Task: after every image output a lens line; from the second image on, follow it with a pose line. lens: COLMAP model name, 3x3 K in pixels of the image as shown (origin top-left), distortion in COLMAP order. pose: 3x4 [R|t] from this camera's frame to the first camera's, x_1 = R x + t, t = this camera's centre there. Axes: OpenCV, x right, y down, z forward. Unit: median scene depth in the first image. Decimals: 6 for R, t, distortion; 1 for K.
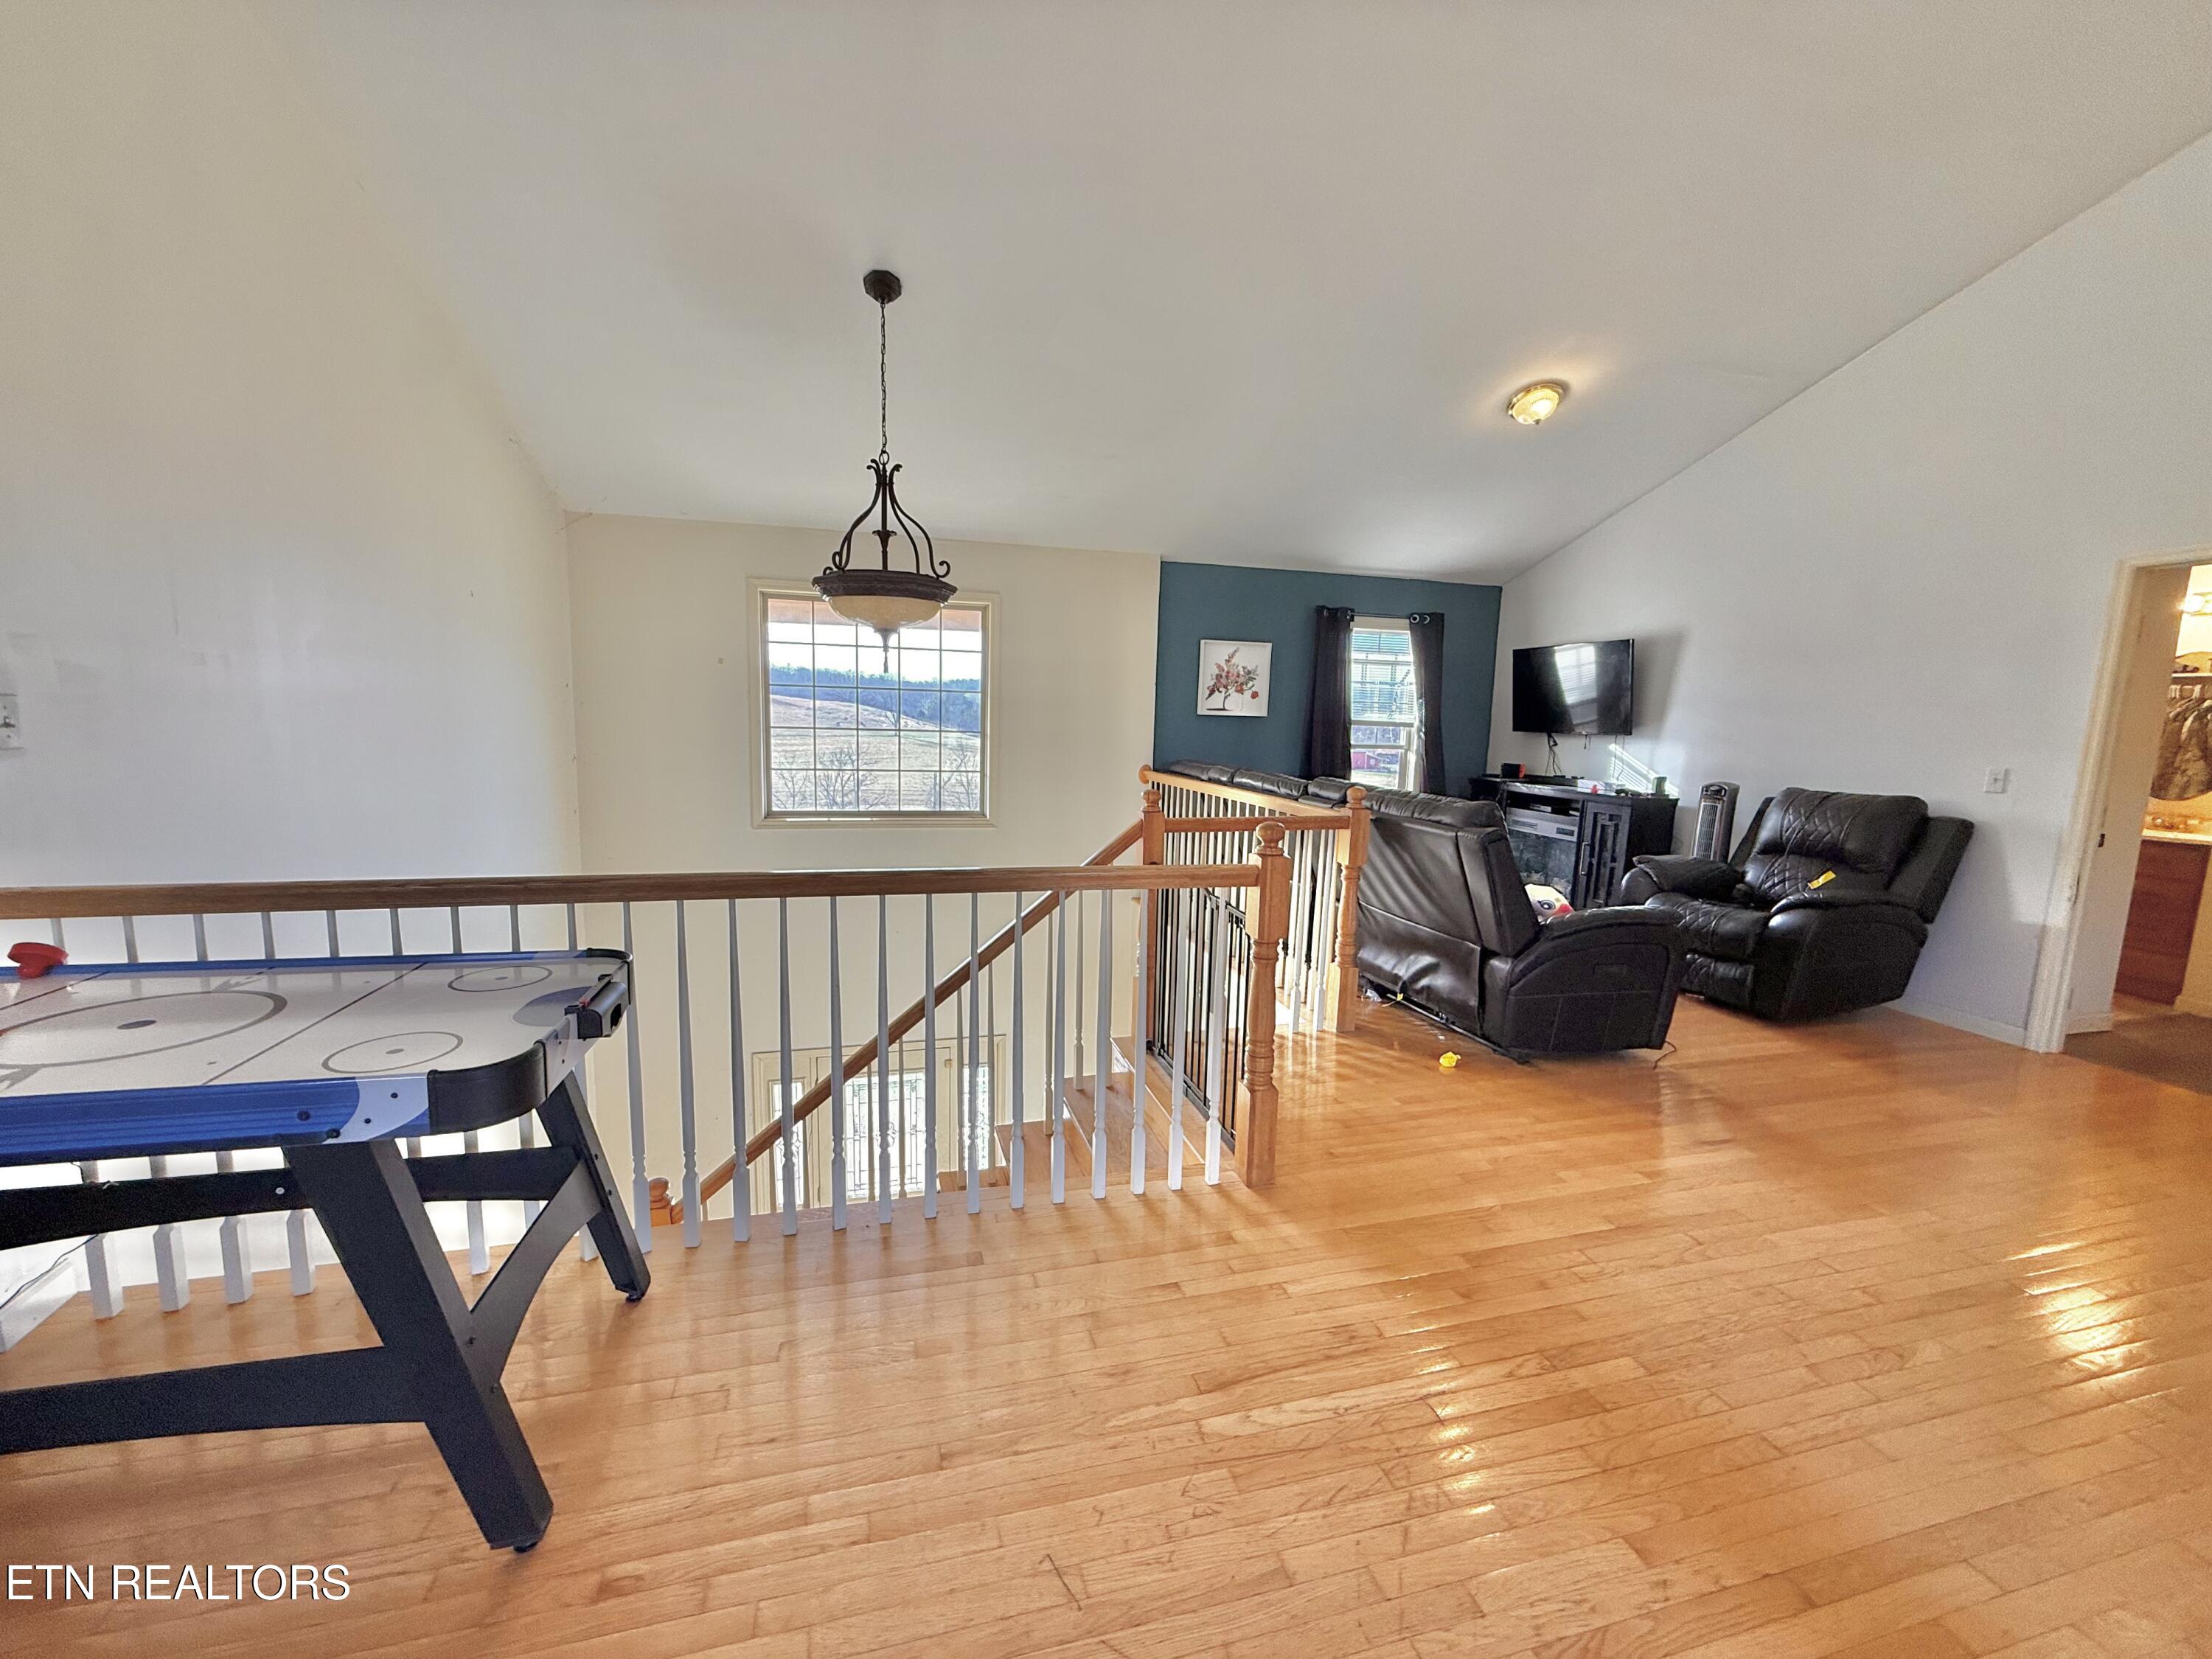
lens RADIAL K [[873.2, 0, 1101.4], [0, 873.2, 833.1], [0, 0, 1]] dist [-0.000833, -0.000041]
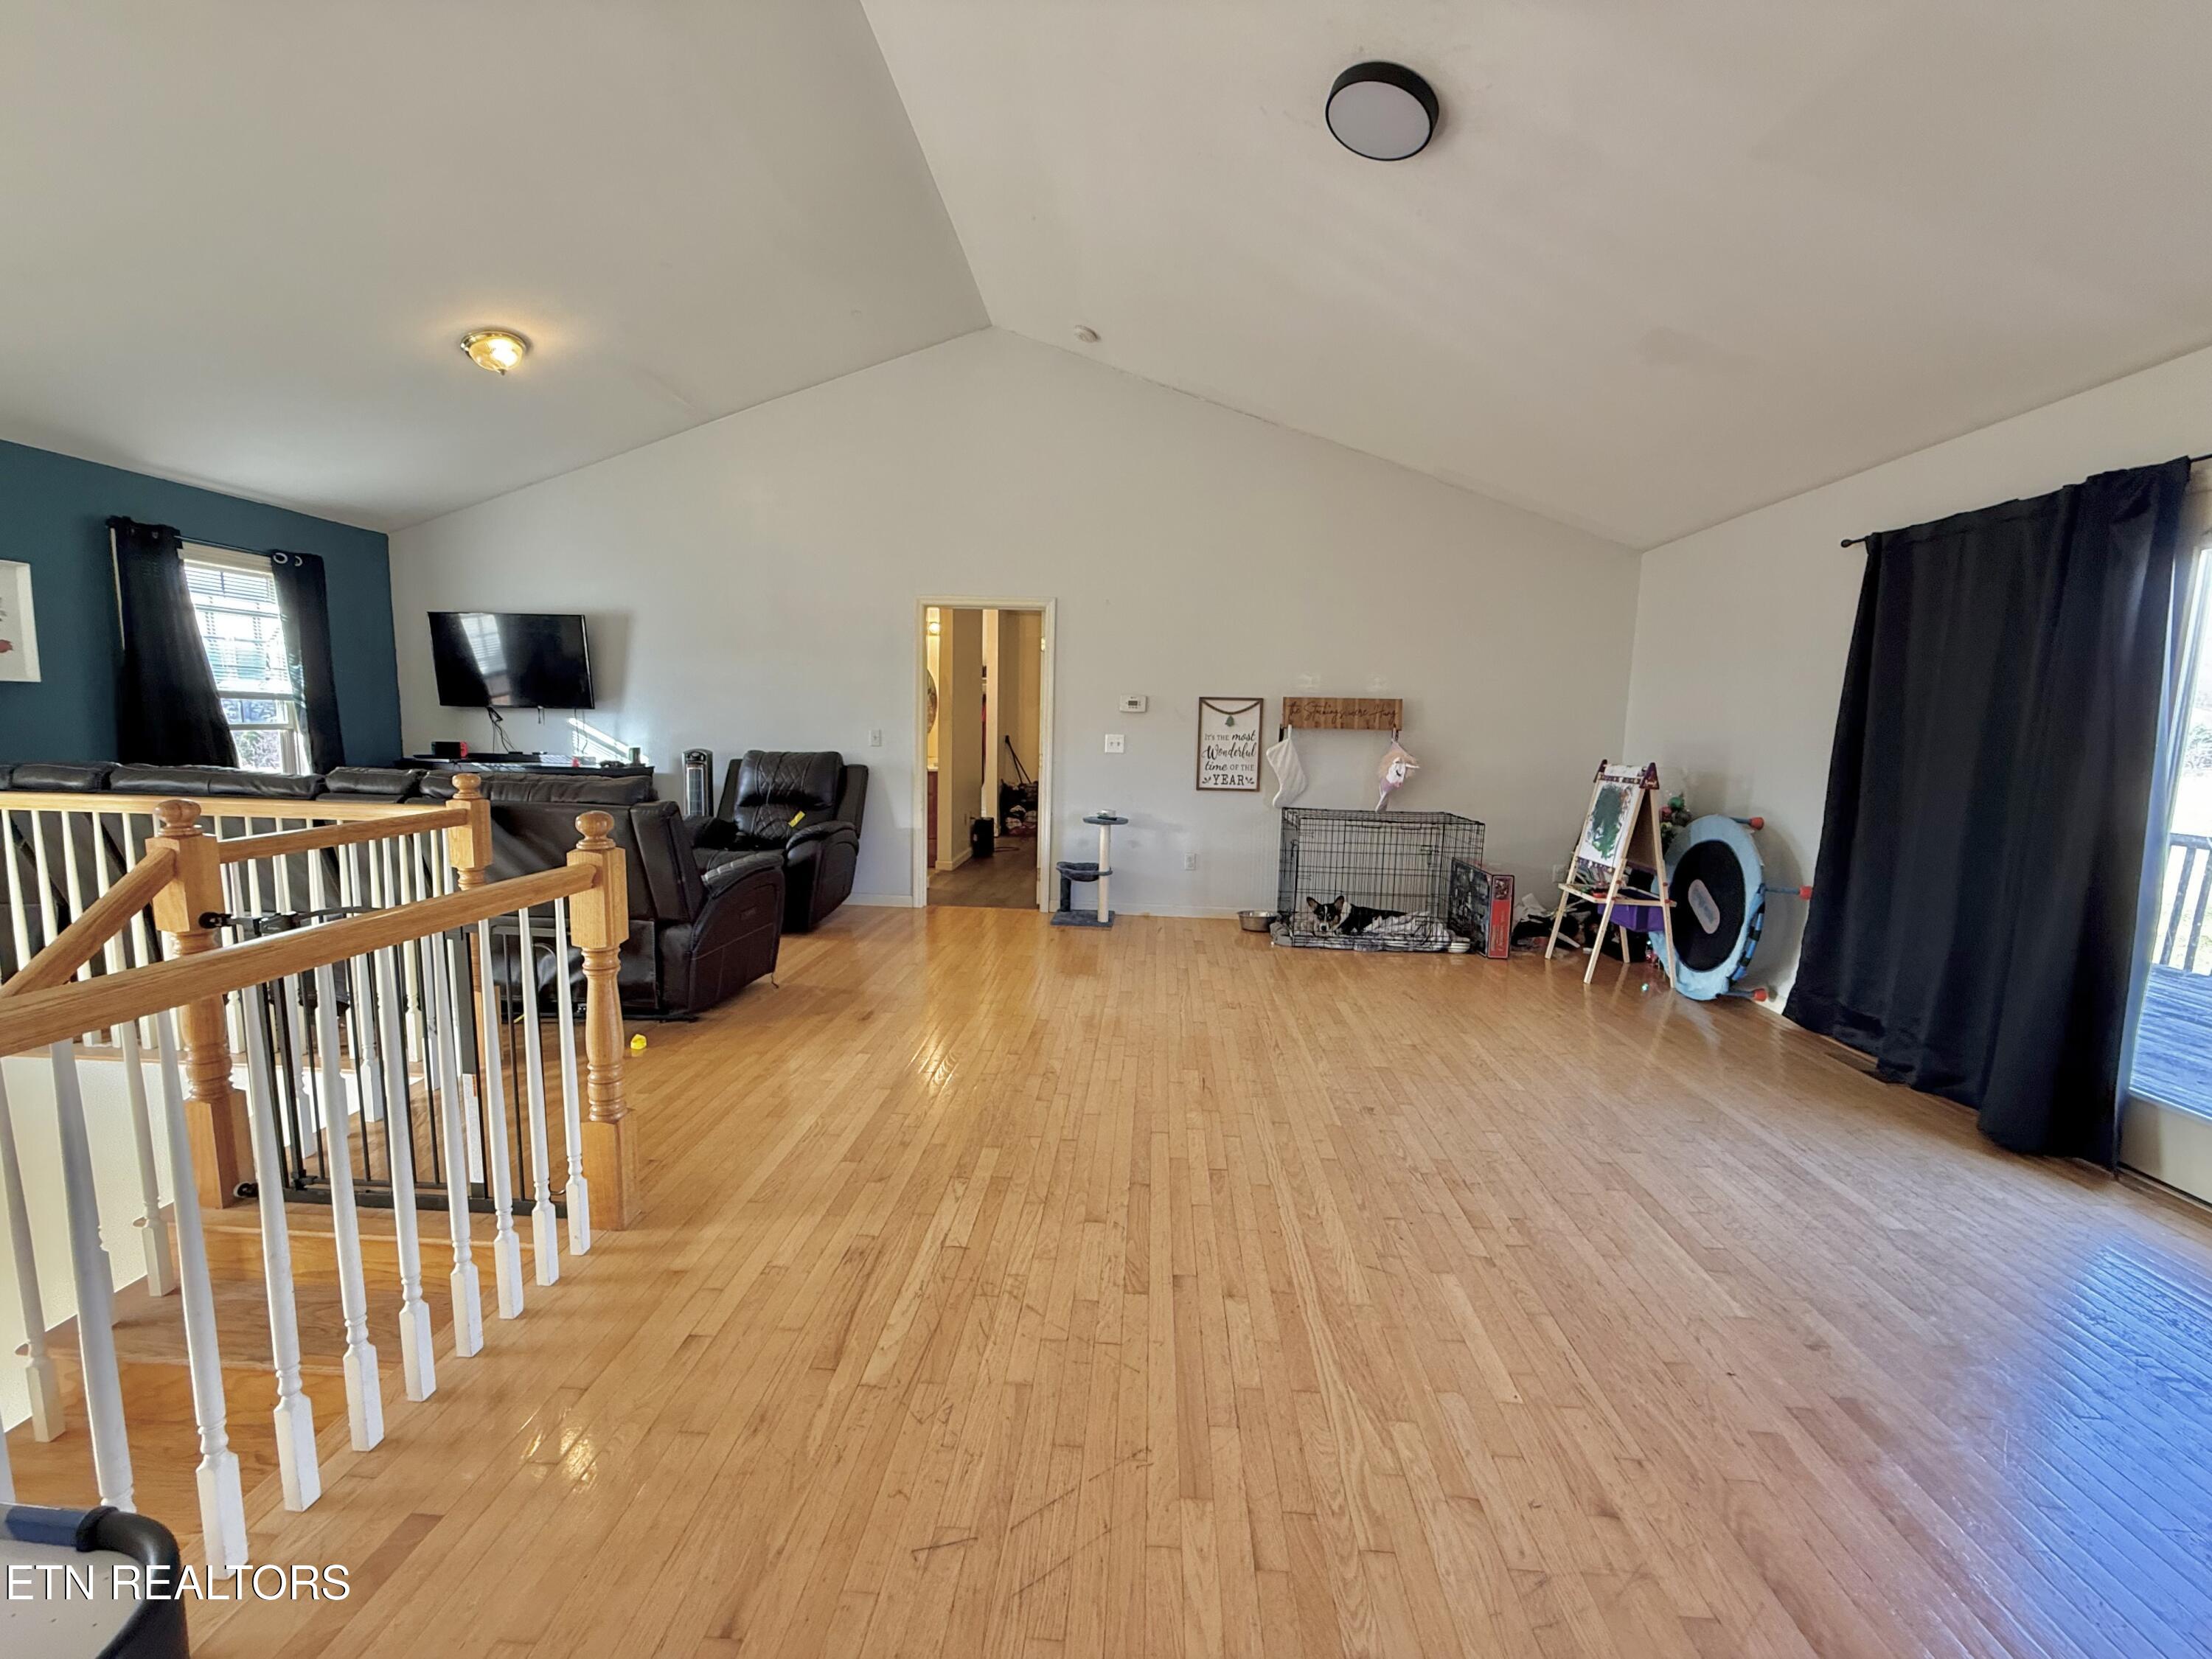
lens RADIAL K [[873.2, 0, 1101.4], [0, 873.2, 833.1], [0, 0, 1]] dist [-0.000833, -0.000041]
pose [[0.318406, -0.137994, 0.937857, -0.301354], [0.109320, 0.988092, 0.108271, -0.020301], [-0.941630, 0.068052, 0.329700, 0.158392]]
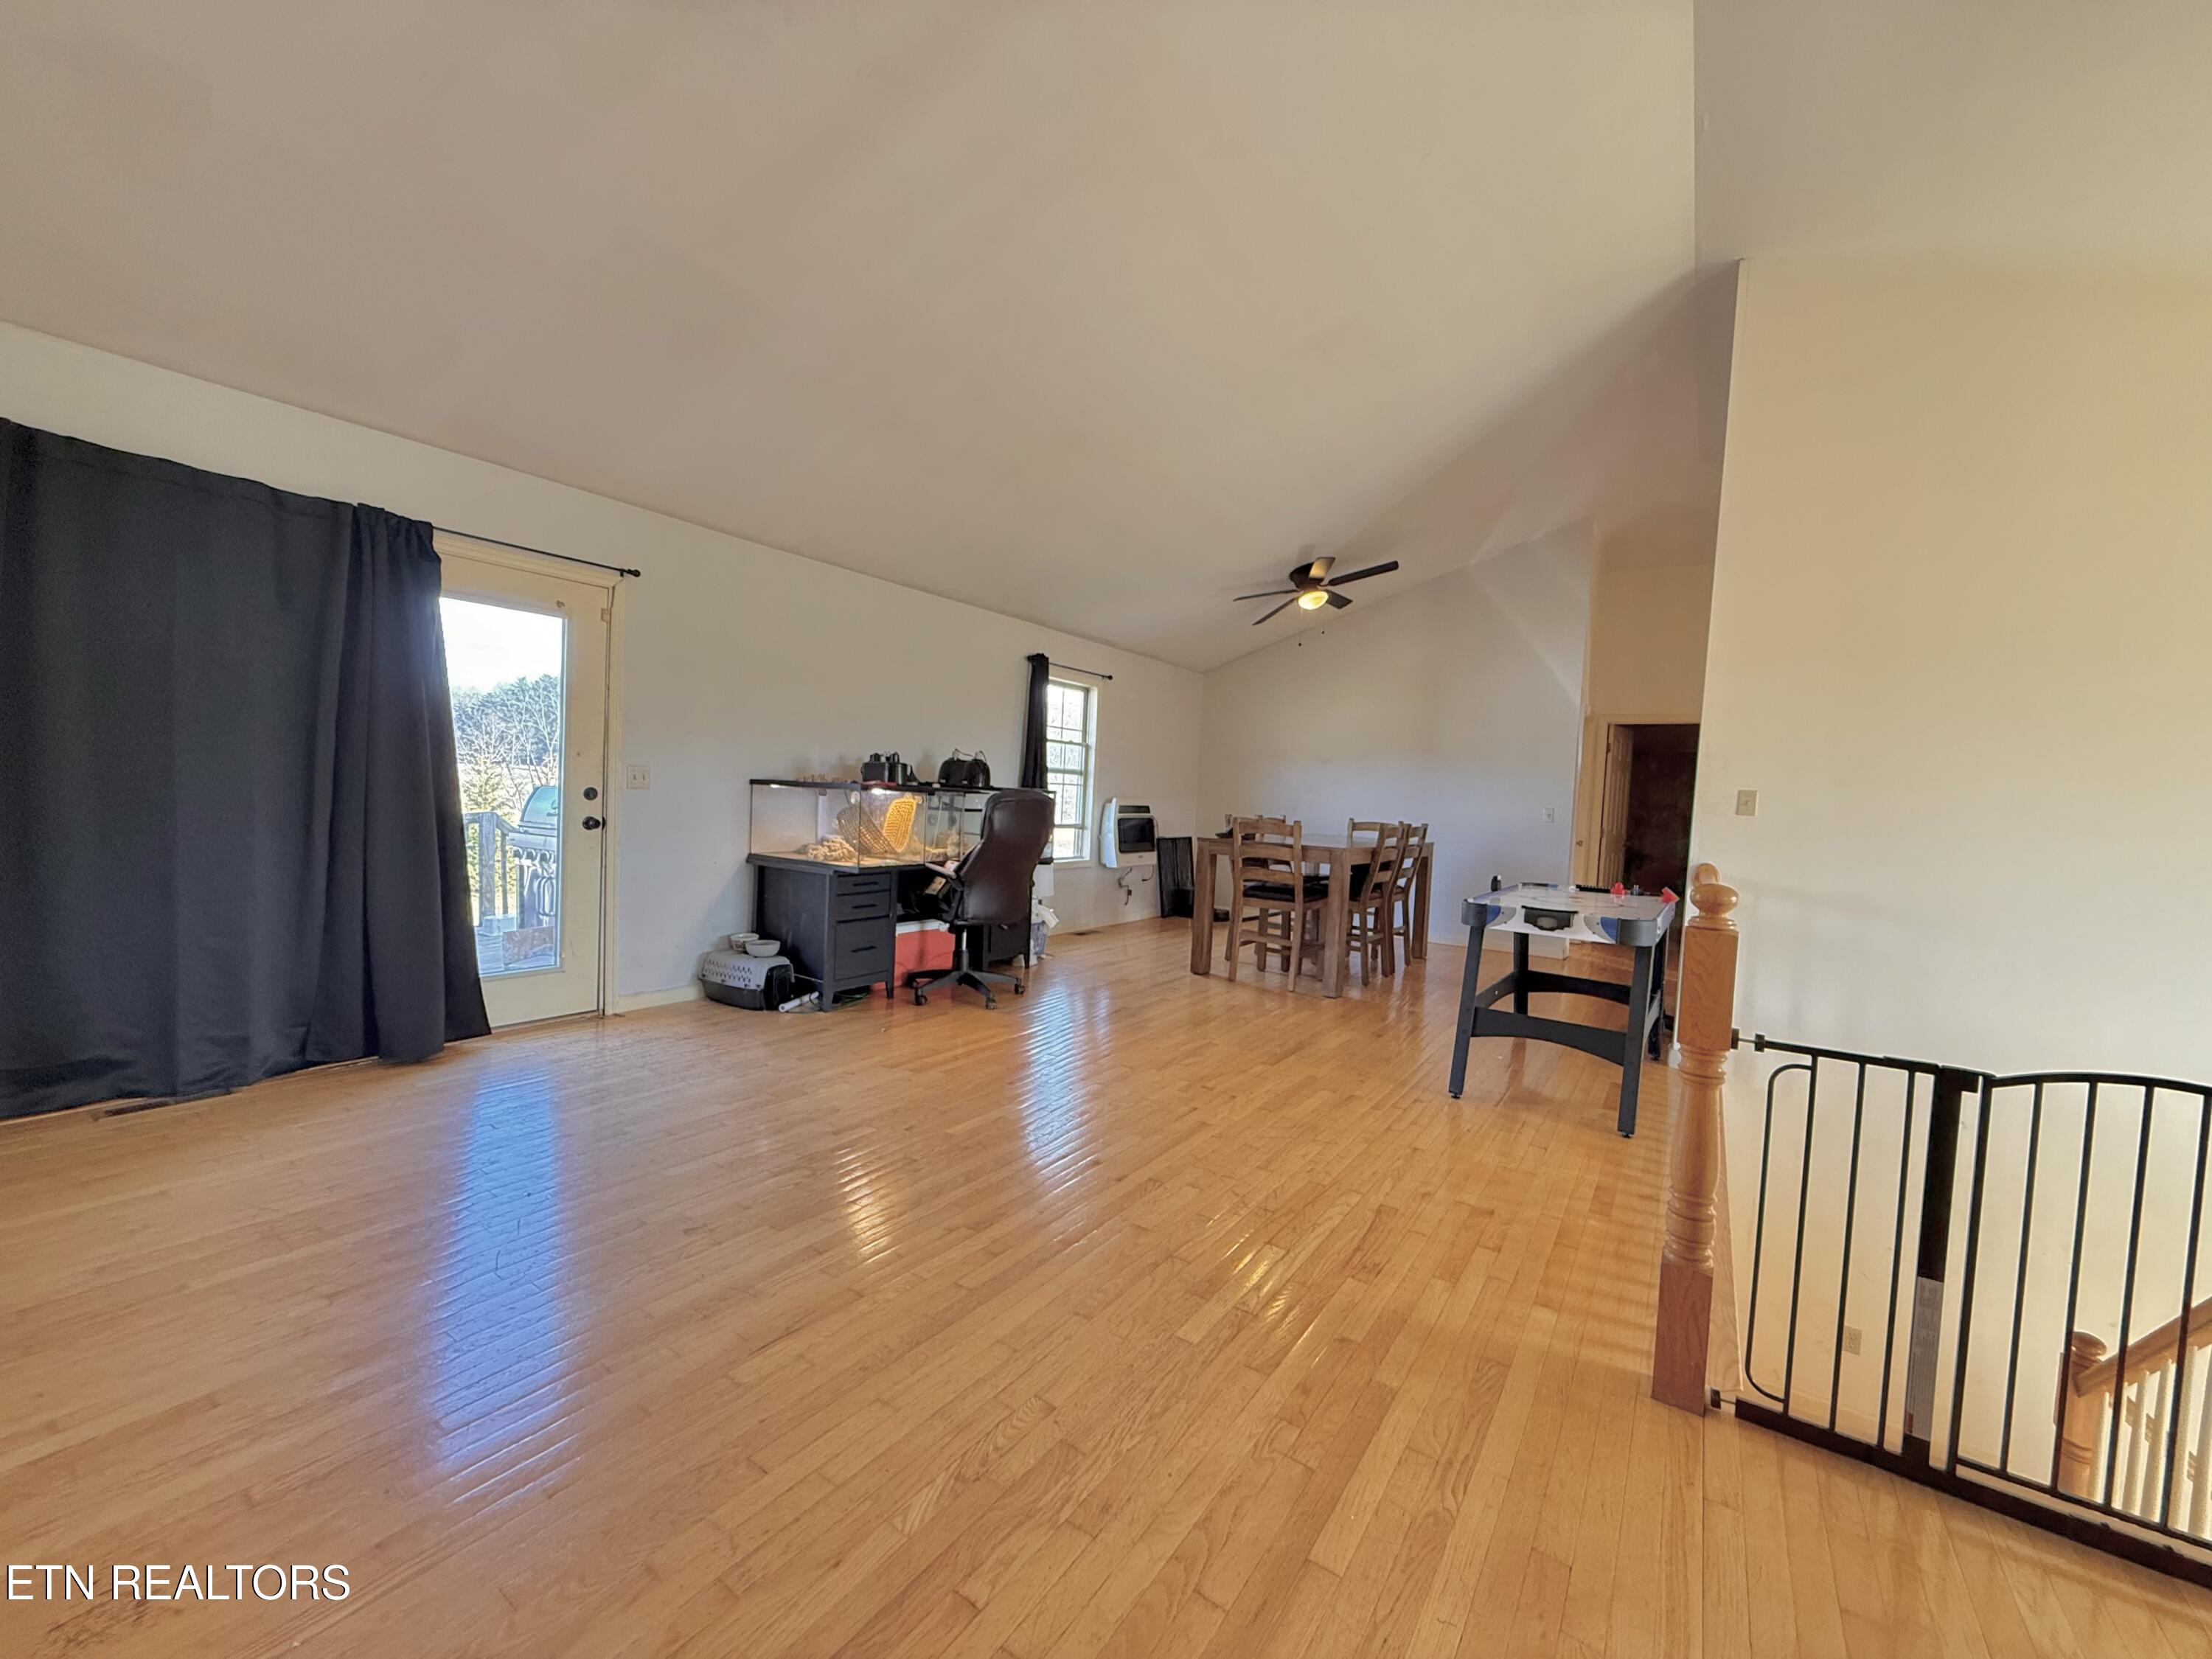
lens RADIAL K [[873.2, 0, 1101.4], [0, 873.2, 833.1], [0, 0, 1]] dist [-0.000833, -0.000041]
pose [[-0.759587, -0.027937, -0.649805, 0.682502], [-0.148013, 0.980288, 0.130874, -0.047265], [0.633340, 0.195590, -0.748749, 0.789664]]
